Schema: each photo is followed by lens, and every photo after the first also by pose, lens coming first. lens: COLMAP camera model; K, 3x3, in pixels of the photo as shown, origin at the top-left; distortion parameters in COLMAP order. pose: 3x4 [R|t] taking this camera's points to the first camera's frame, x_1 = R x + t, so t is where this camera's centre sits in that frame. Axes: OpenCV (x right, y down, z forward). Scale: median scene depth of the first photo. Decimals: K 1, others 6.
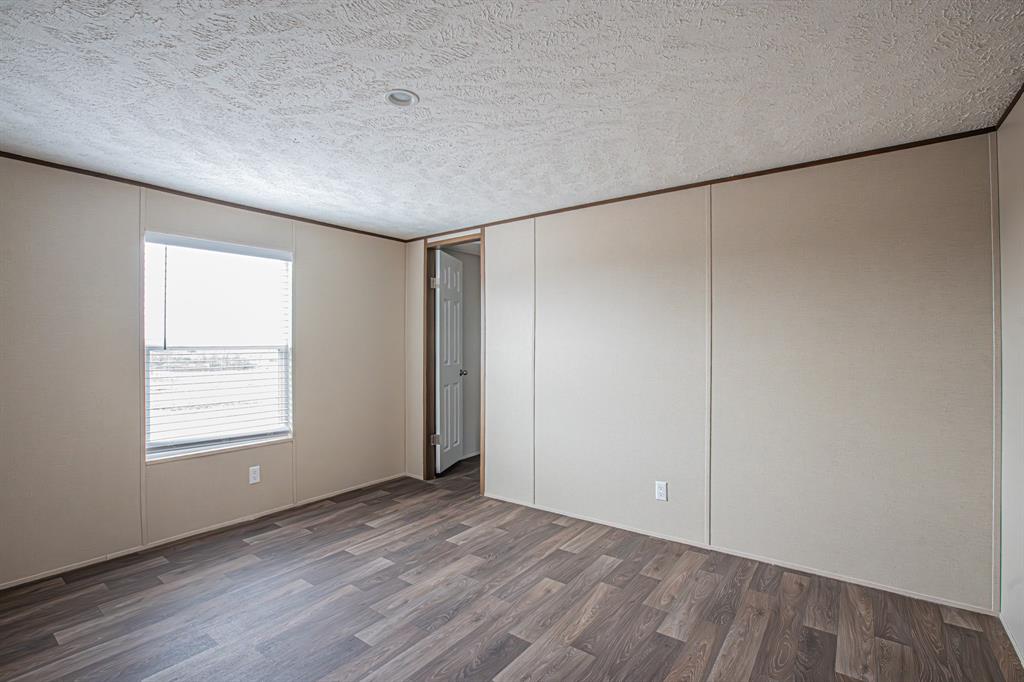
lens RADIAL K [[474.8, 0, 512.0], [0, 474.8, 341.0], [0, 0, 1]] dist [-0.047182, 0.013861]
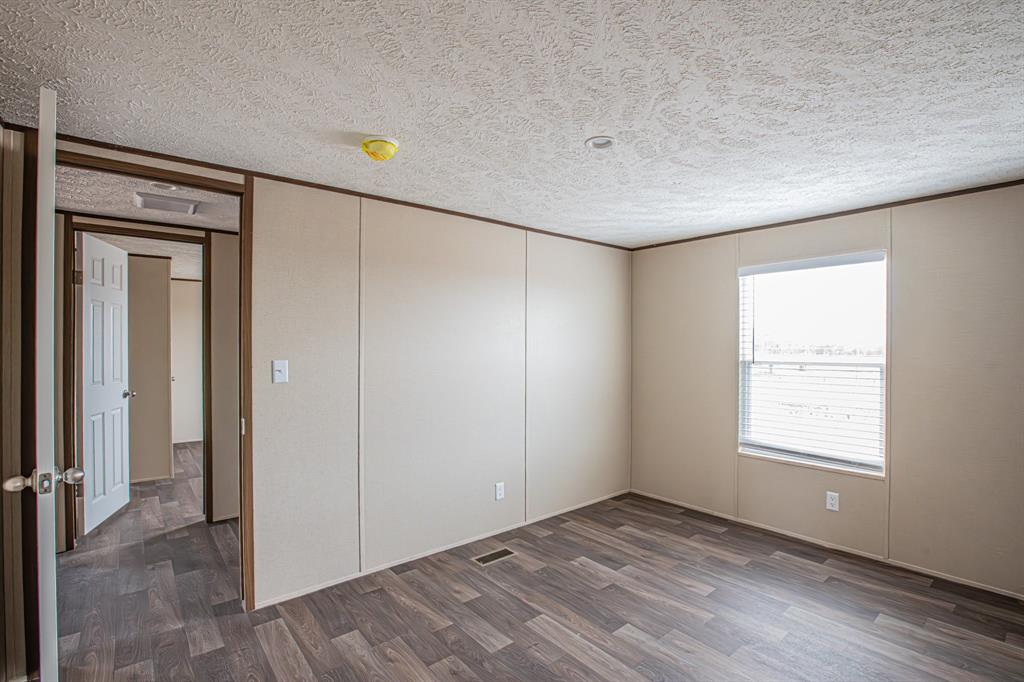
lens RADIAL K [[469.7, 0, 527.7], [0, 469.7, 351.3], [0, 0, 1]] dist [-0.023218, 0.000764]
pose [[-0.225583, 0.004080, -0.974215, 0.560672], [0.001571, 0.999991, 0.003824, -0.020043], [0.974223, -0.000668, -0.225588, 0.711234]]
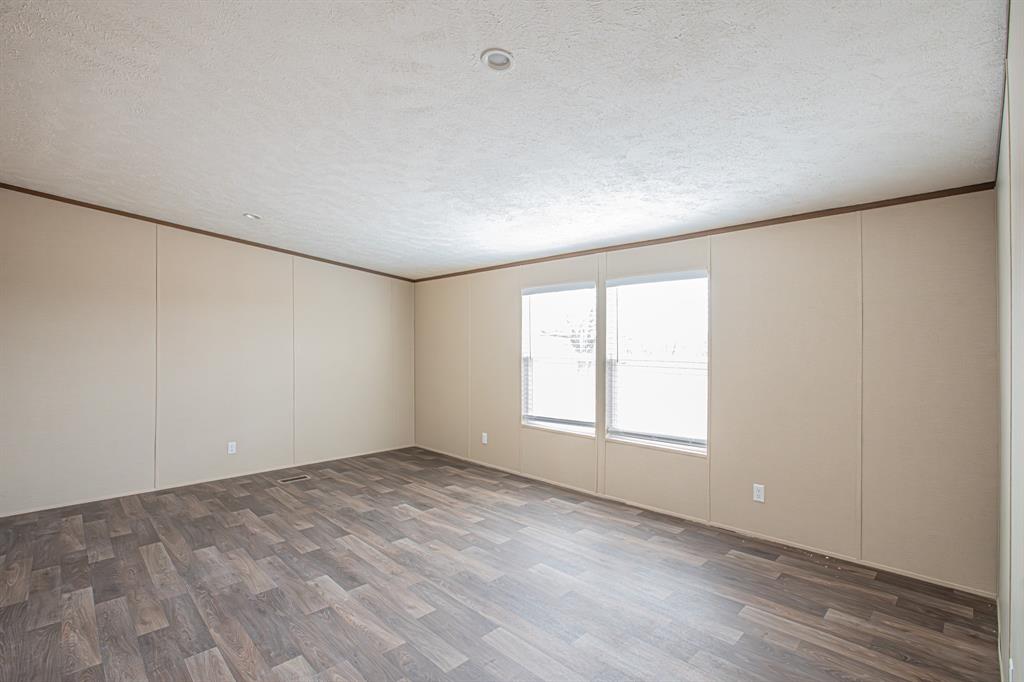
lens RADIAL K [[475.3, 0, 512.8], [0, 475.3, 319.1], [0, 0, 1]] dist [-0.024382, 0.006268]
pose [[-0.158694, -0.056570, -0.985706, 0.889234], [0.004212, 0.998309, -0.057971, -0.024979], [0.987319, -0.013352, -0.158187, 1.141434]]
